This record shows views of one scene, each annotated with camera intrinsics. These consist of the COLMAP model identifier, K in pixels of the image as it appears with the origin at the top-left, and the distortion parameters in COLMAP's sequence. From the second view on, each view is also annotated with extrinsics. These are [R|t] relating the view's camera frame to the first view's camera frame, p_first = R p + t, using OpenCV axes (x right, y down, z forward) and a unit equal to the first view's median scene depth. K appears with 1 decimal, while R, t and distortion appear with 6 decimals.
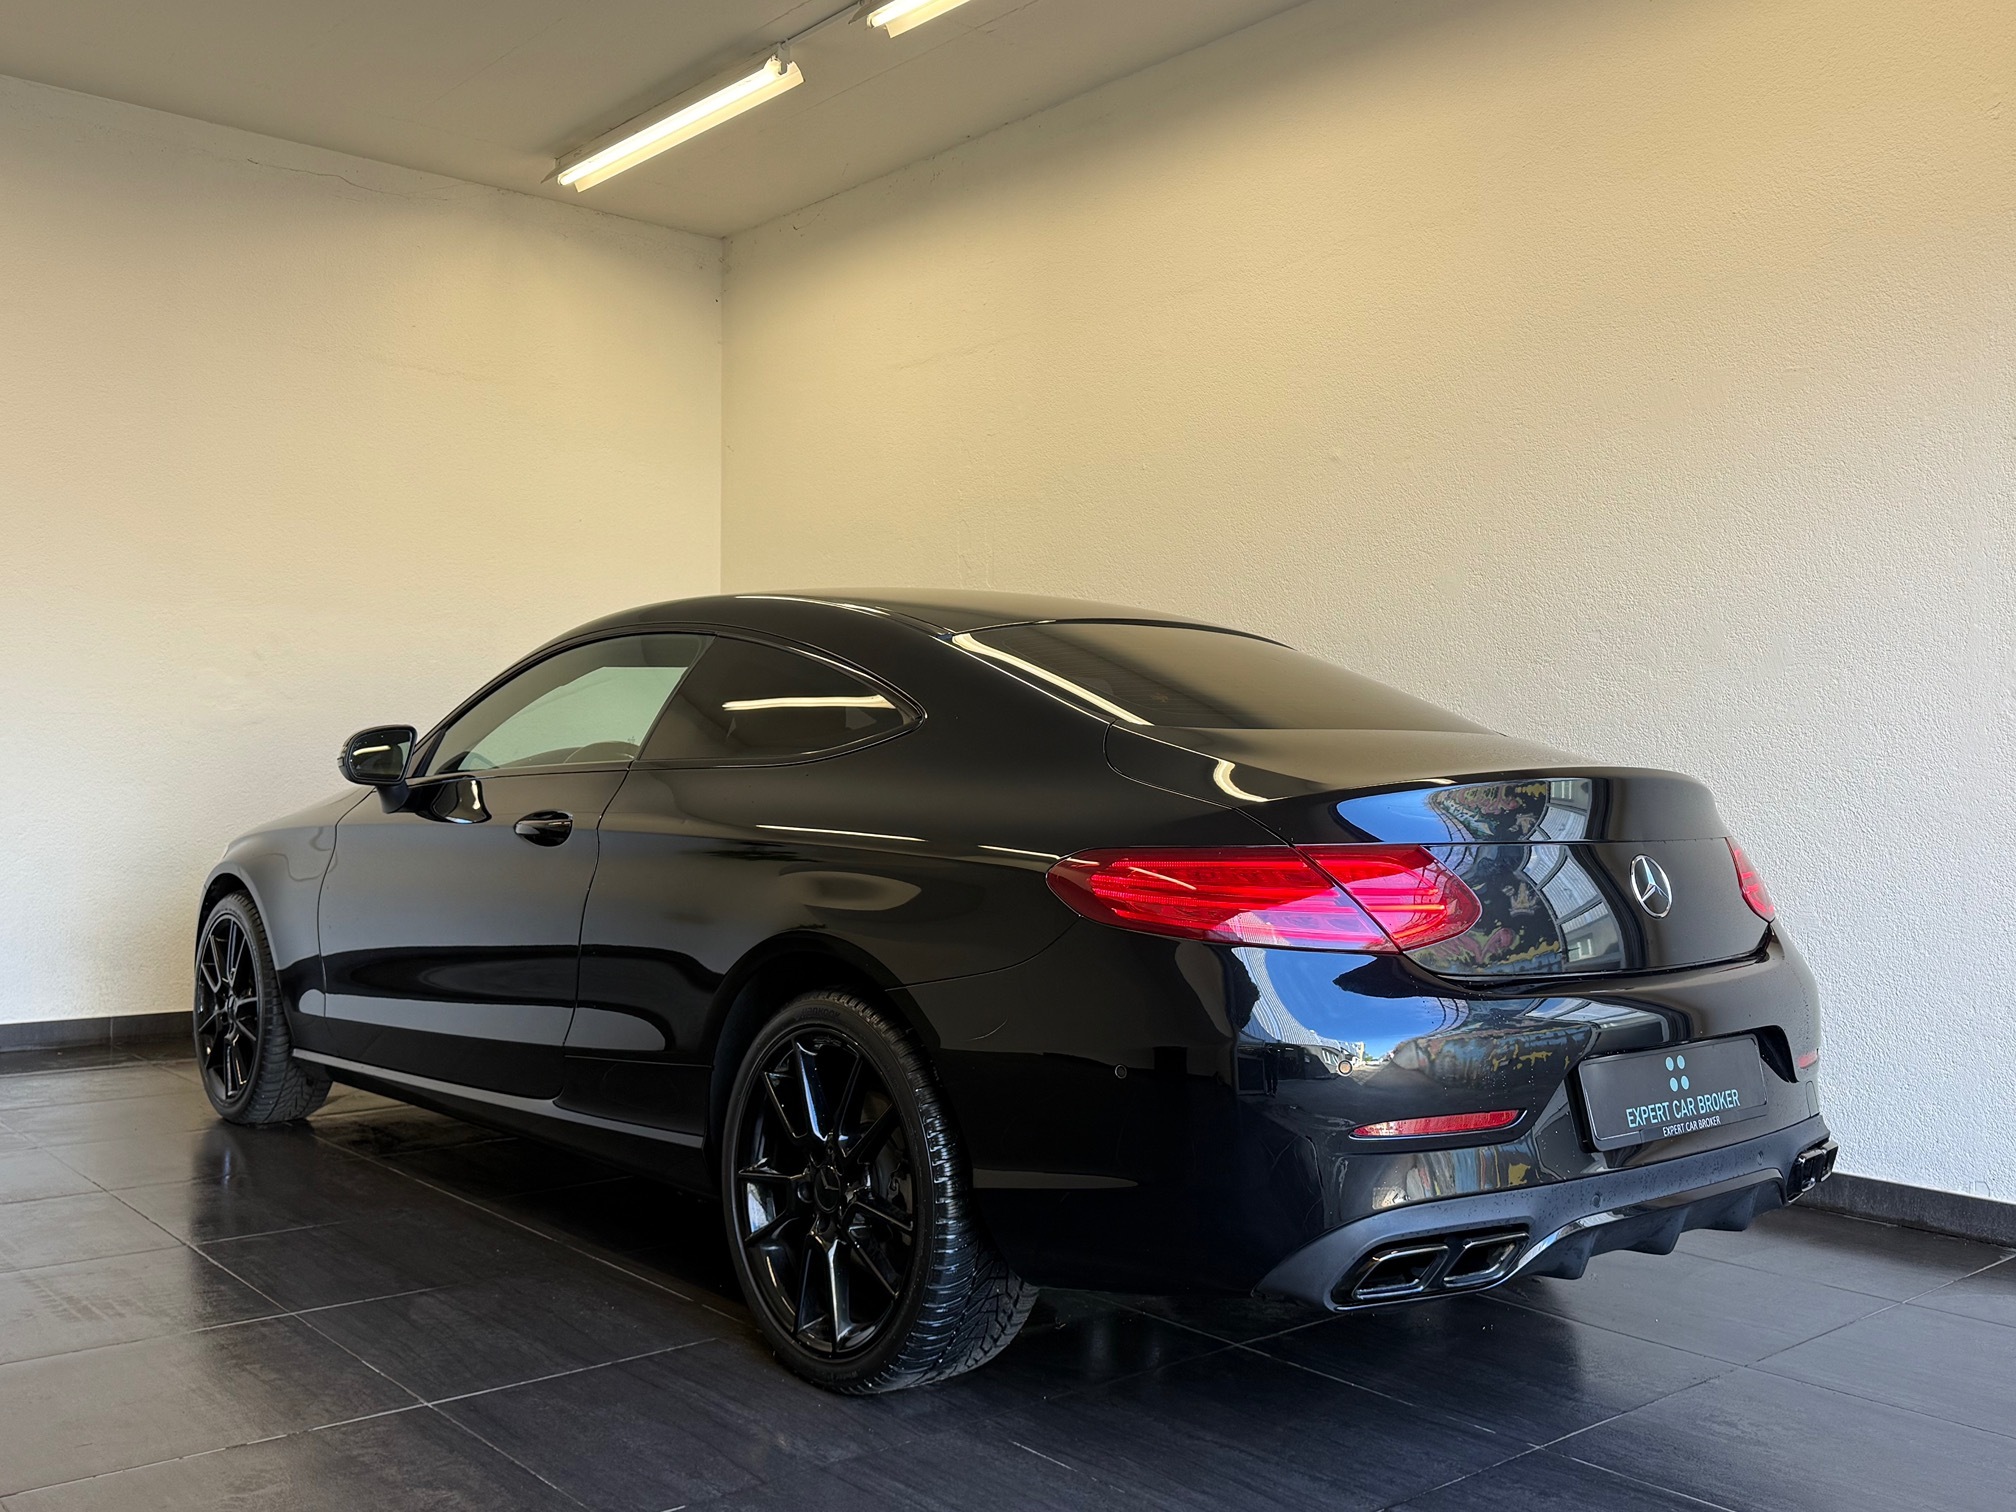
lens RADIAL K [[1834.4, 0, 1014.5], [0, 1834.4, 727.5], [0, 0, 1]] dist [0.094074, -0.207104]
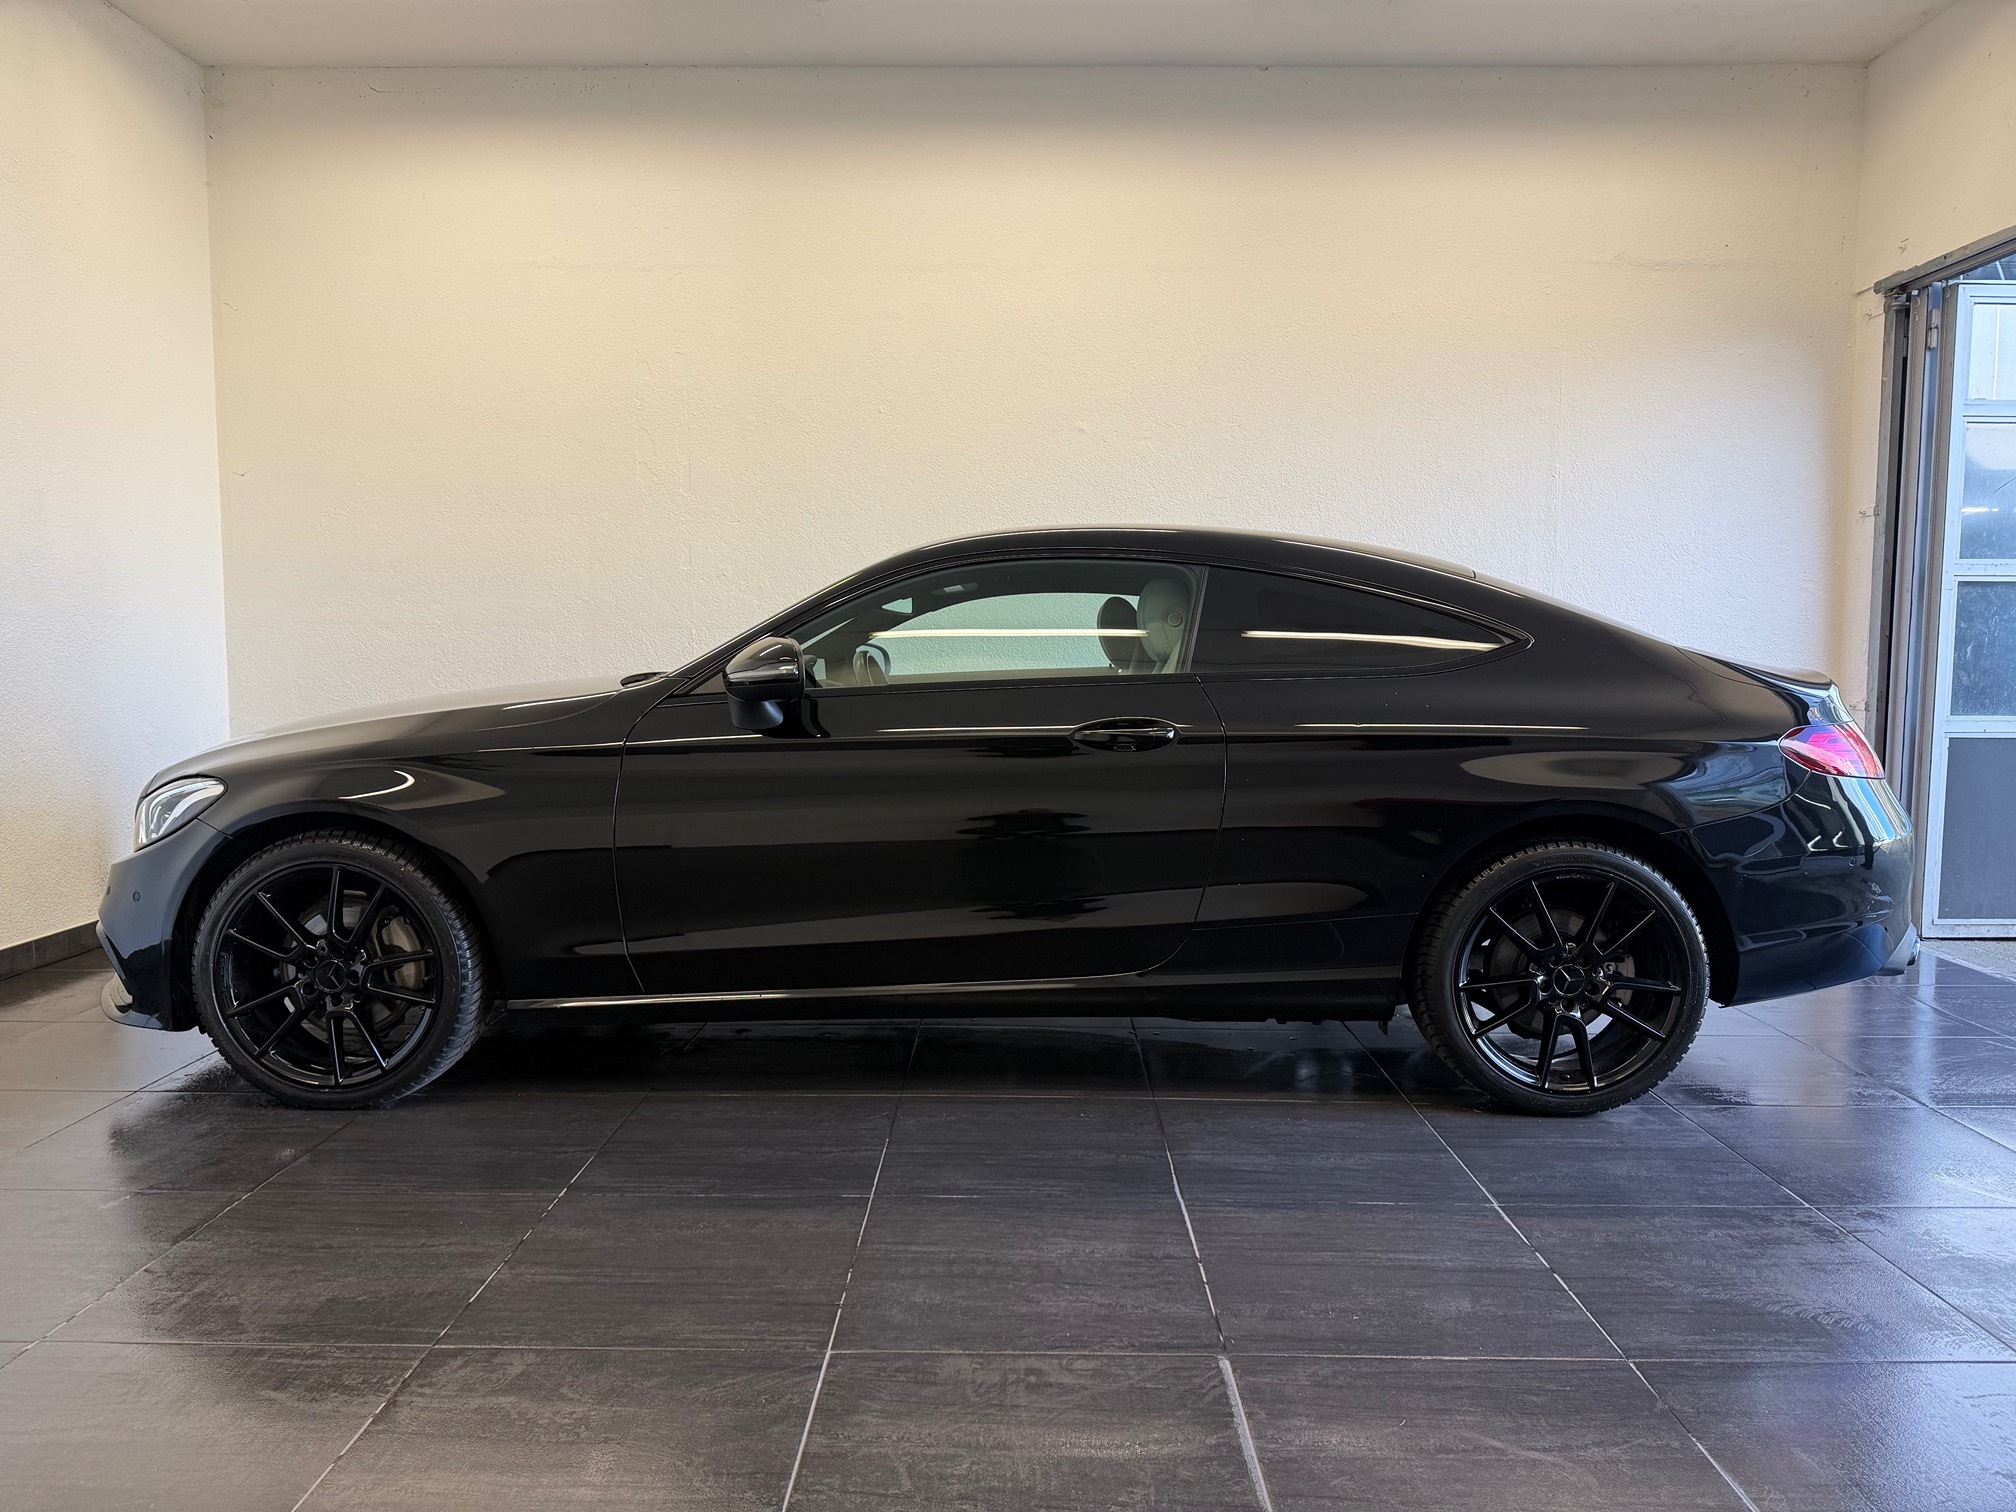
lens RADIAL K [[1406.8, 0, 1008.0], [0, 1406.8, 756.0], [0, 0, 1]] dist [0.023324, -0.031503]
pose [[0.658240, -0.077319, 0.748827, -1.003292], [-0.019913, 0.992575, 0.119991, -0.046396], [-0.752545, -0.093894, 0.651813, 0.512556]]
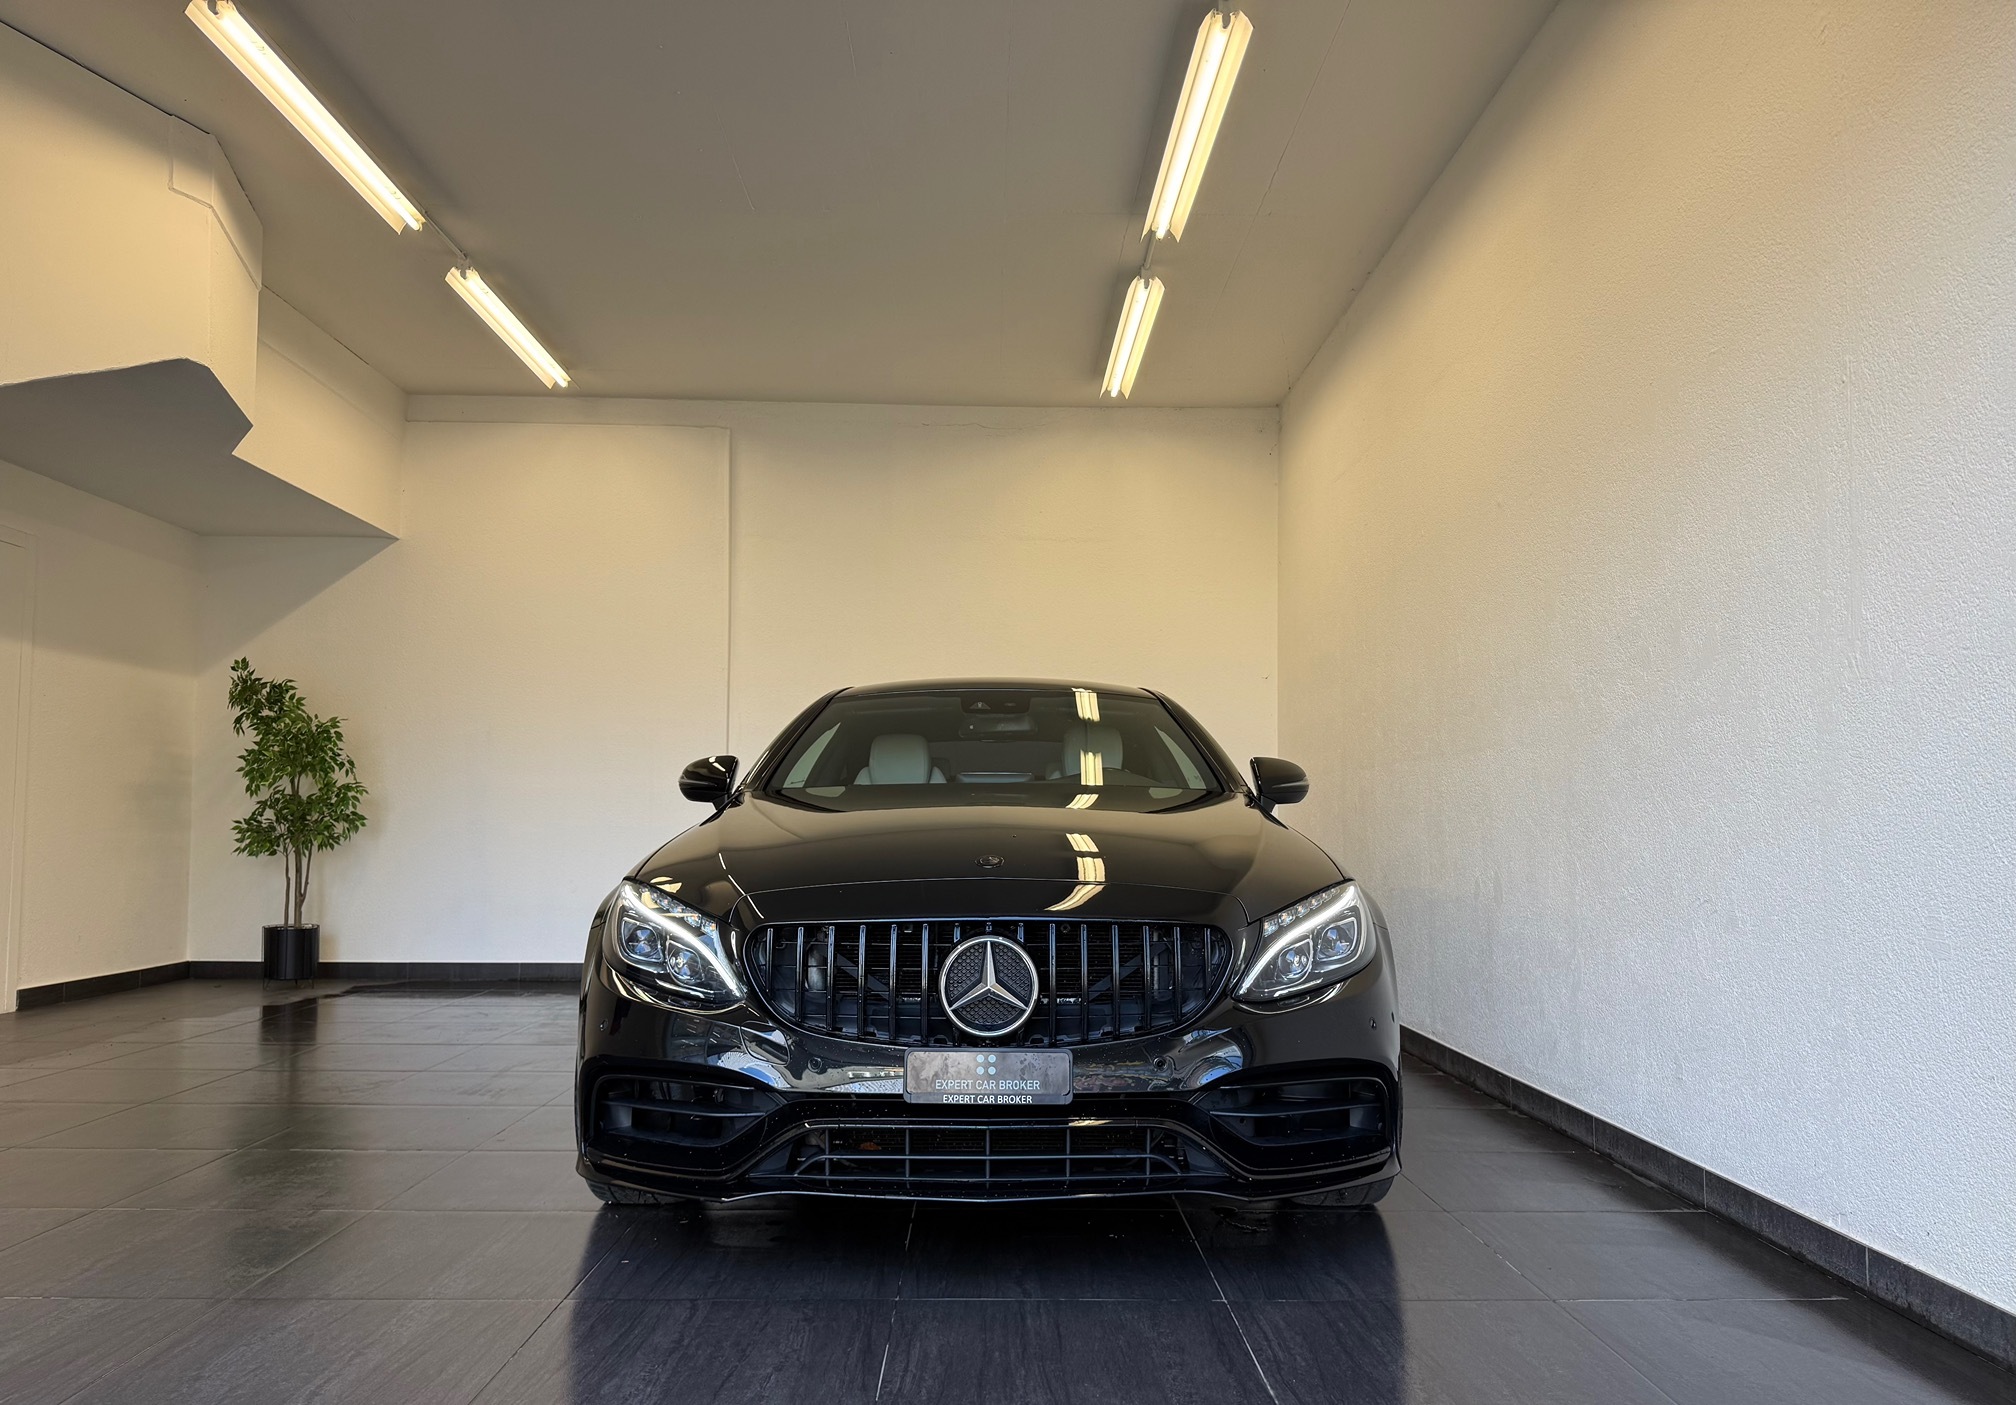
lens RADIAL K [[1428.3, 0, 1008.0], [0, 1428.3, 702.5], [0, 0, 1]] dist [0.071617, -0.108435]
pose [[0.771185, -0.064234, -0.633363, 0.741716], [0.017947, 0.996695, -0.079231, 0.054270], [0.636359, 0.049735, 0.769788, 0.222730]]
